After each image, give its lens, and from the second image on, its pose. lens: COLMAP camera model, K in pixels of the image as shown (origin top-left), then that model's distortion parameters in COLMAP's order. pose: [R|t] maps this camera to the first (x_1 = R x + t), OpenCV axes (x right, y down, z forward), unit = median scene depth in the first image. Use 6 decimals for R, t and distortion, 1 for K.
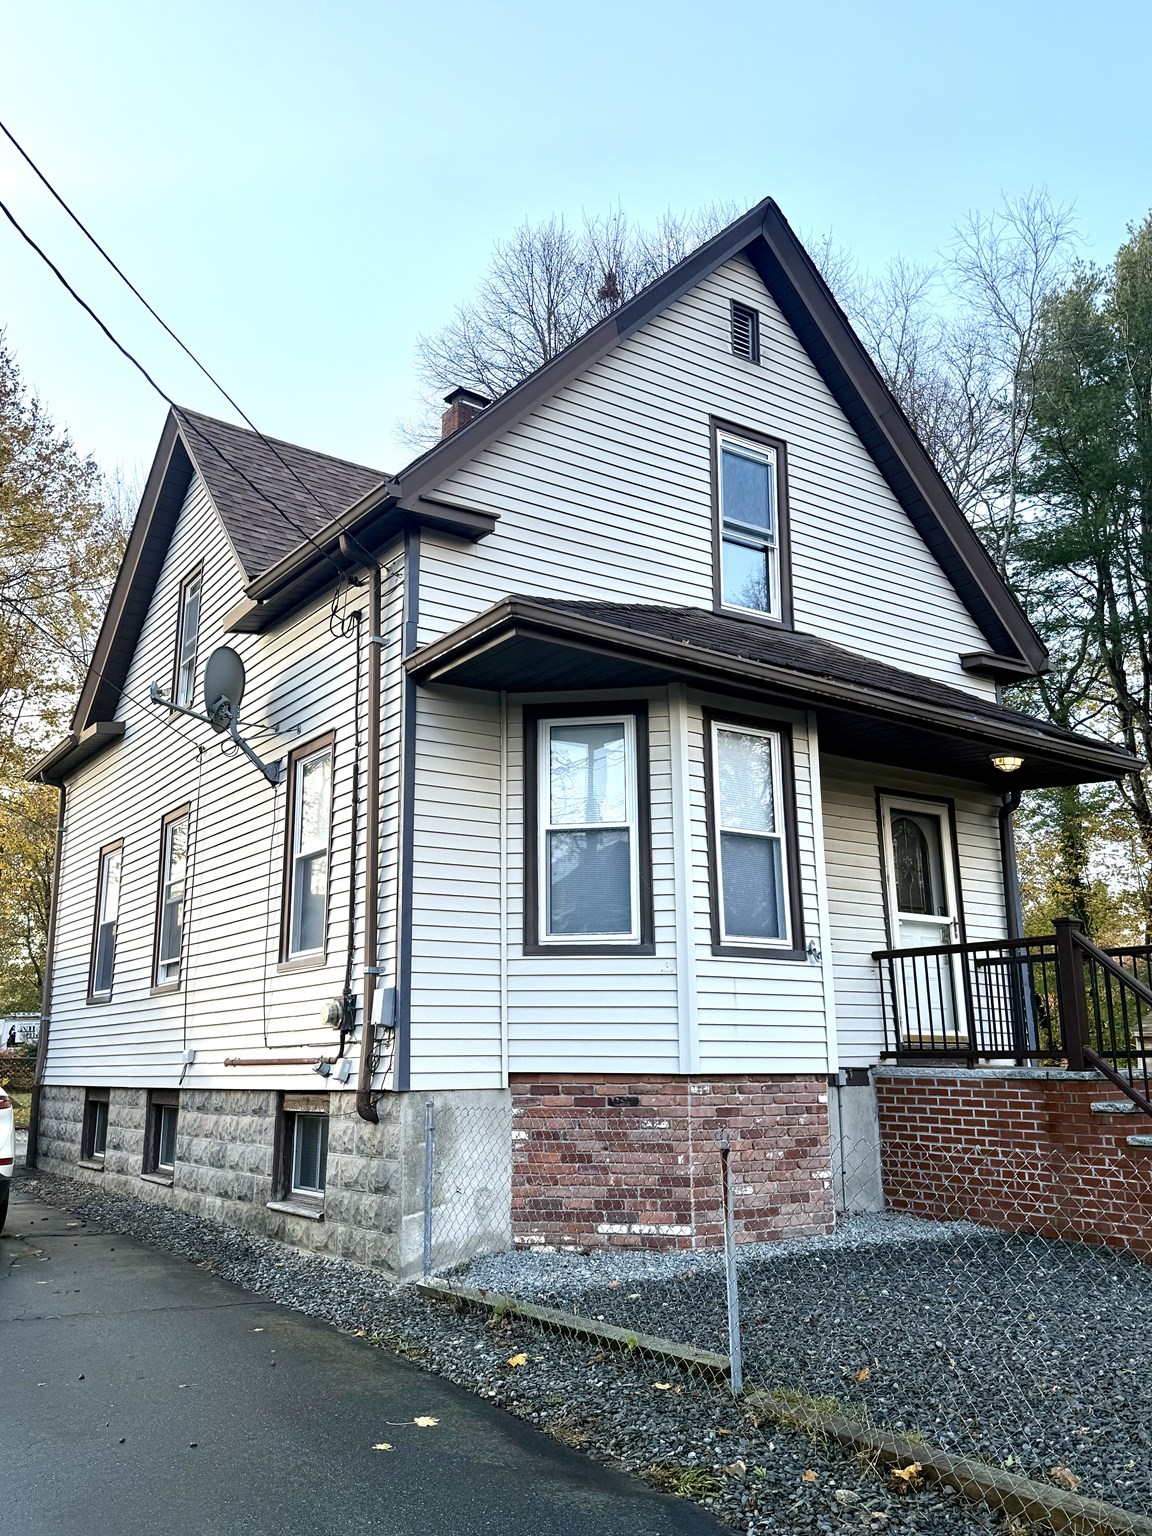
lens RADIAL K [[1264.7, 0, 576.0], [0, 1264.7, 768.0], [0, 0, 1]] dist [0.128147, -0.001526]
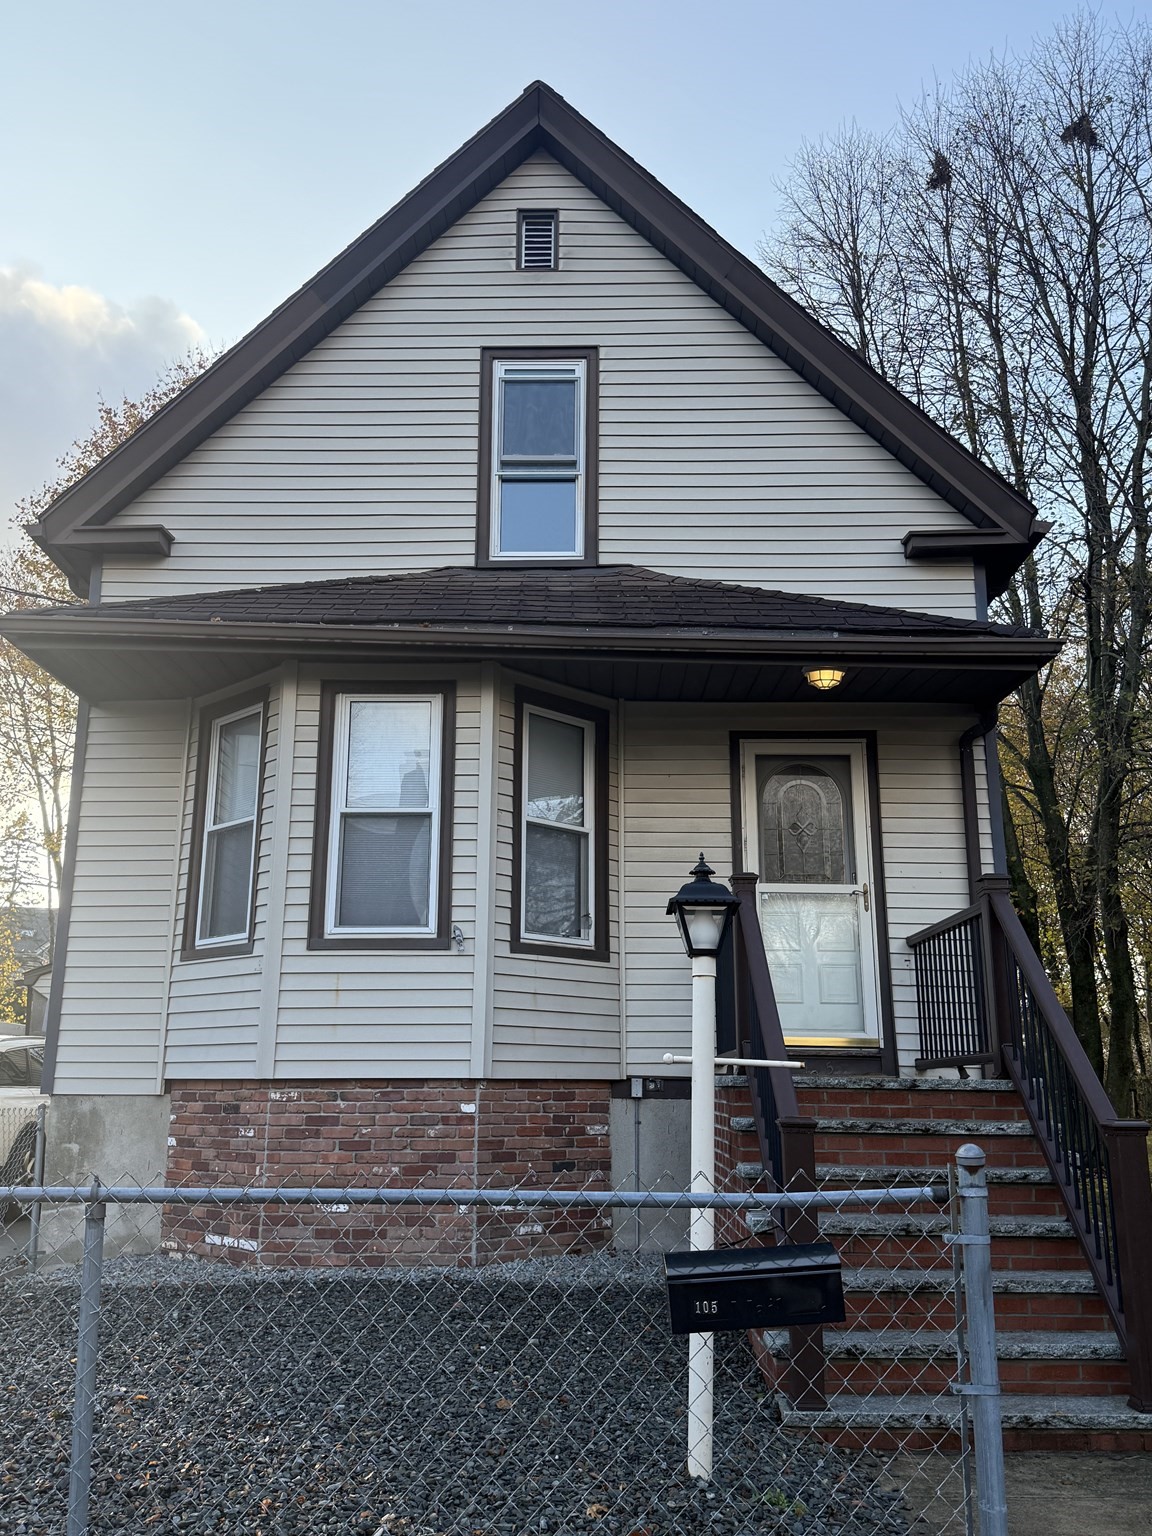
lens RADIAL K [[1343.6, 0, 576.0], [0, 1343.6, 768.0], [0, 0, 1]] dist [0.179555, -0.304286]
pose [[0.805177, -0.128108, -0.579032, 0.789135], [0.120634, 0.991356, -0.051583, 0.085006], [0.580635, -0.028317, 0.813671, 0.297728]]
